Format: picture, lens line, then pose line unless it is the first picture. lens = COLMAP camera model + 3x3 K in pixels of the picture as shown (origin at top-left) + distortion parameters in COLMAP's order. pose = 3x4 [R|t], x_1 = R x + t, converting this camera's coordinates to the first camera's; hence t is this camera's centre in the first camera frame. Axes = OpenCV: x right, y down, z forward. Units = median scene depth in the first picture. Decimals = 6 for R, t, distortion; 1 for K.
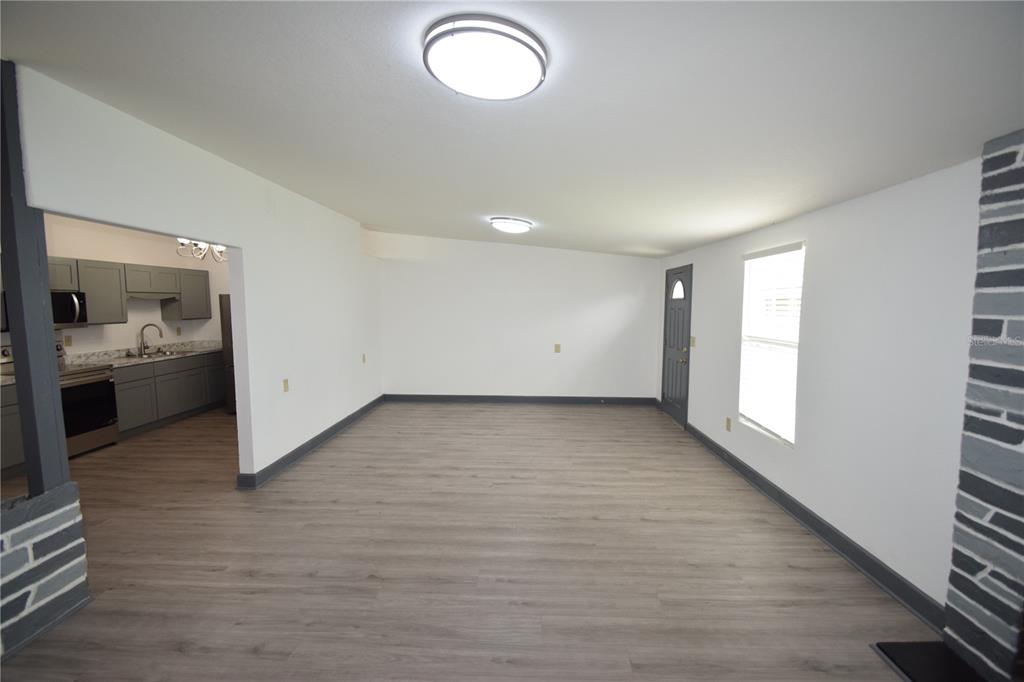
lens RADIAL K [[451.2, 0, 511.5], [0, 451.2, 340.3], [0, 0, 1]] dist [0.007184, -0.011865]
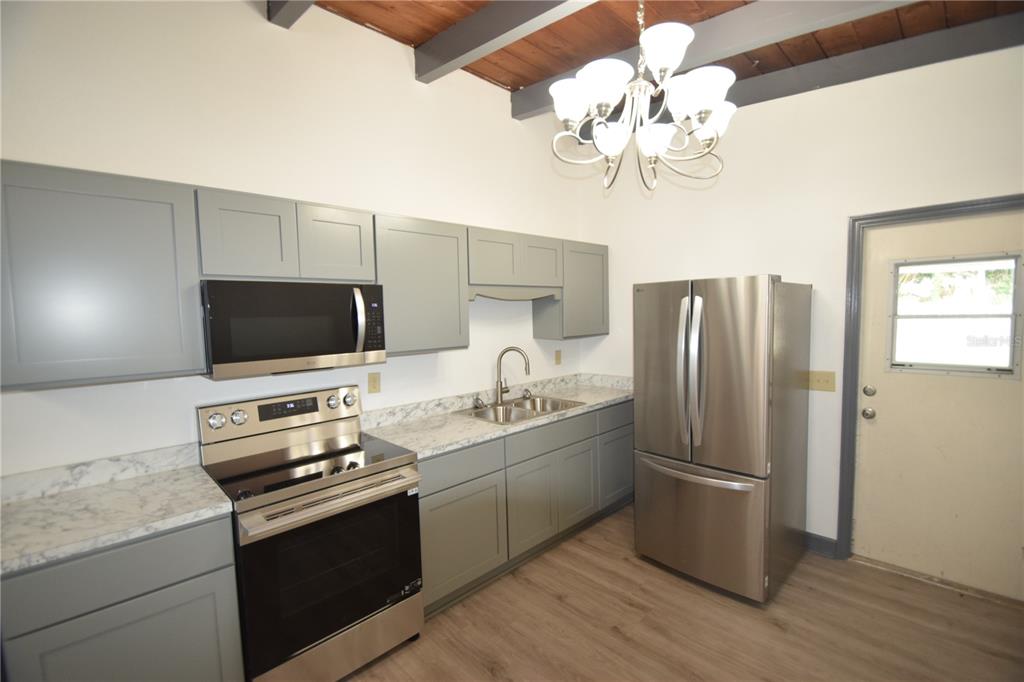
lens RADIAL K [[451.2, 0, 514.0], [0, 451.2, 339.2], [0, 0, 1]] dist [0.007184, -0.011865]
pose [[0.726661, 0.040111, -0.685824, -0.631538], [-0.043444, 0.998979, 0.012396, -0.073840], [0.685621, 0.020787, 0.727662, 0.888844]]
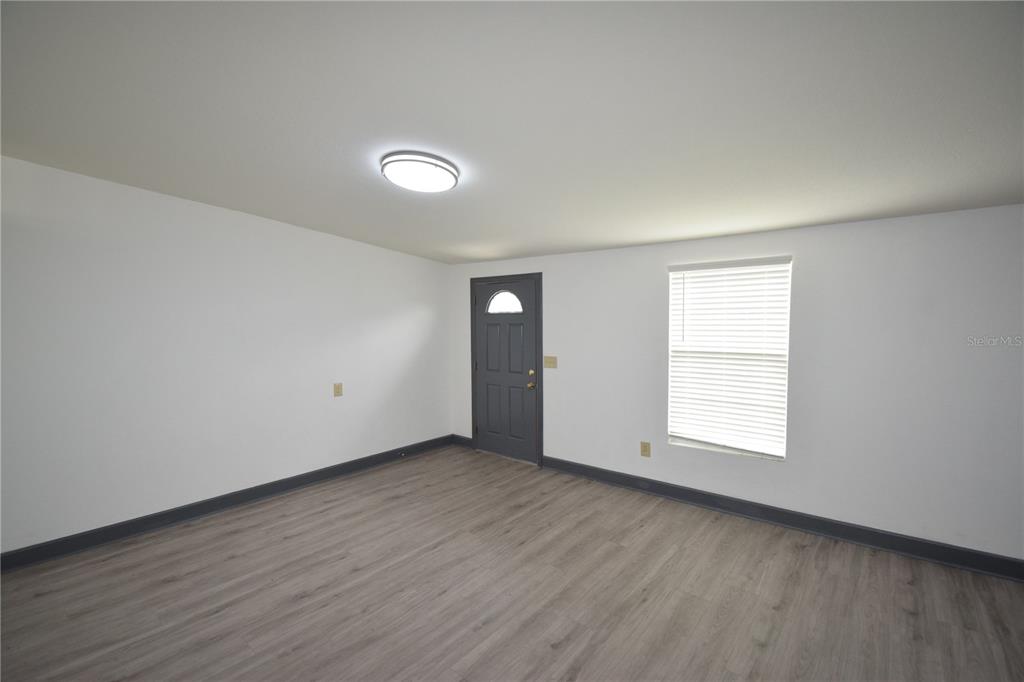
lens RADIAL K [[451.2, 0, 510.1], [0, 451.2, 338.6], [0, 0, 1]] dist [0.007184, -0.011865]
pose [[0.613809, -0.044176, 0.788218, -0.408687], [0.073754, 0.997275, -0.001541, -0.057636], [-0.786002, 0.059080, 0.615394, 0.653535]]
